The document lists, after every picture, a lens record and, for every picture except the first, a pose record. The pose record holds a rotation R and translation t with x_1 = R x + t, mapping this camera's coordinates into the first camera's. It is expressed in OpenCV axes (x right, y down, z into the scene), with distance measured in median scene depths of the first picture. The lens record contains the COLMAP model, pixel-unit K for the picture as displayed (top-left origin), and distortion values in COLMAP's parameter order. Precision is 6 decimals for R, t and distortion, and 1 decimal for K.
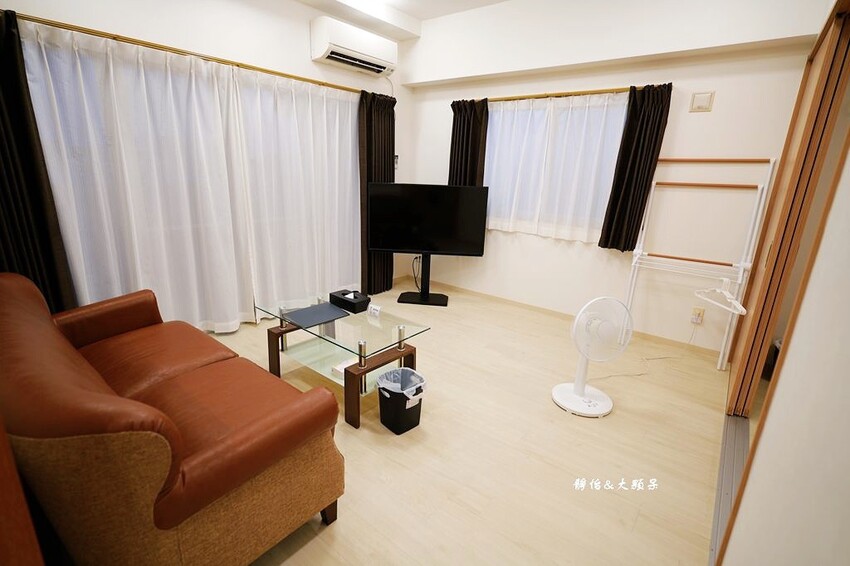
lens RADIAL K [[405.1, 0, 426.0], [0, 405.1, 281.7], [0, 0, 1]] dist [-0.000110, 0.004774]
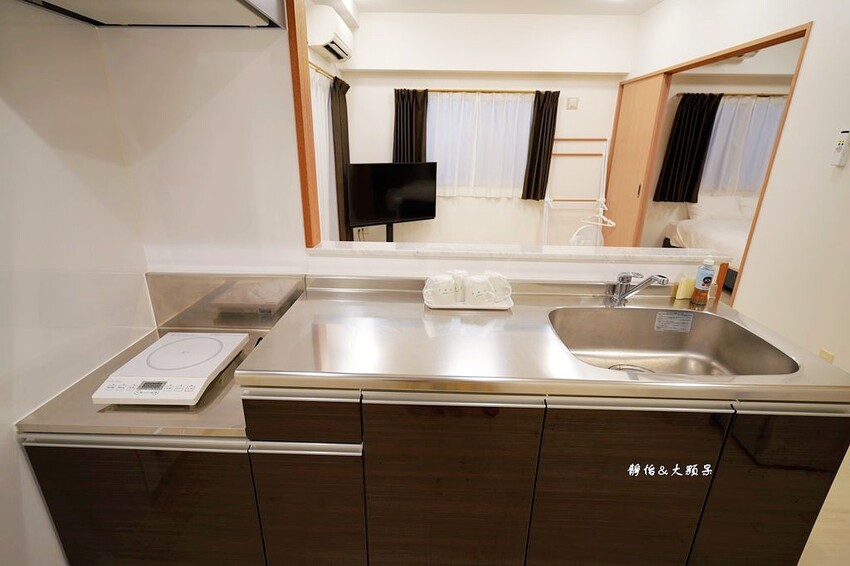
lens RADIAL K [[405.1, 0, 421.2], [0, 405.1, 281.8], [0, 0, 1]] dist [-0.000110, 0.004774]
pose [[0.798314, -0.214932, 0.562582, -0.852747], [0.178279, 0.976619, 0.120132, -0.039925], [-0.575248, 0.004393, 0.817967, 0.007063]]
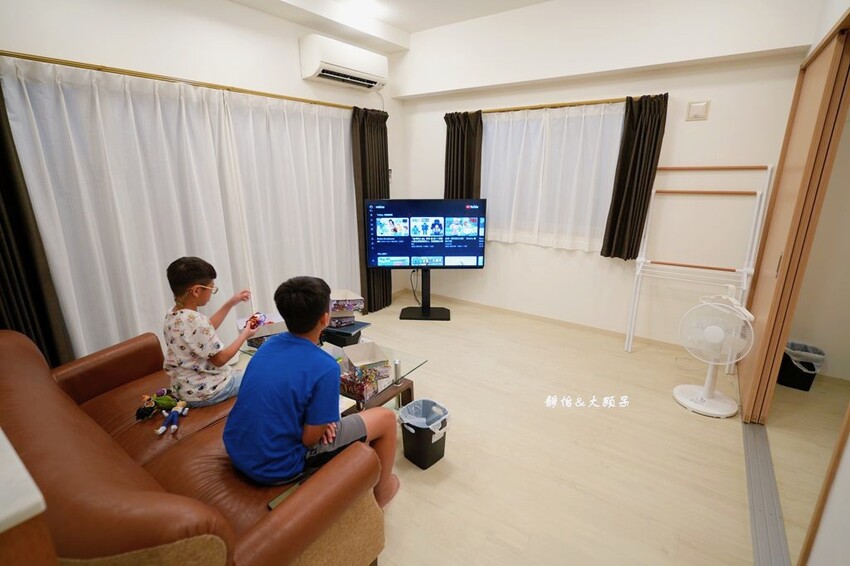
lens RADIAL K [[405.1, 0, 428.0], [0, 405.1, 282.2], [0, 0, 1]] dist [-0.000110, 0.004774]
pose [[0.997697, -0.052021, 0.043518, -0.054547], [0.051978, 0.998646, 0.002118, -0.050680], [-0.043569, 0.000149, 0.999050, 0.017885]]
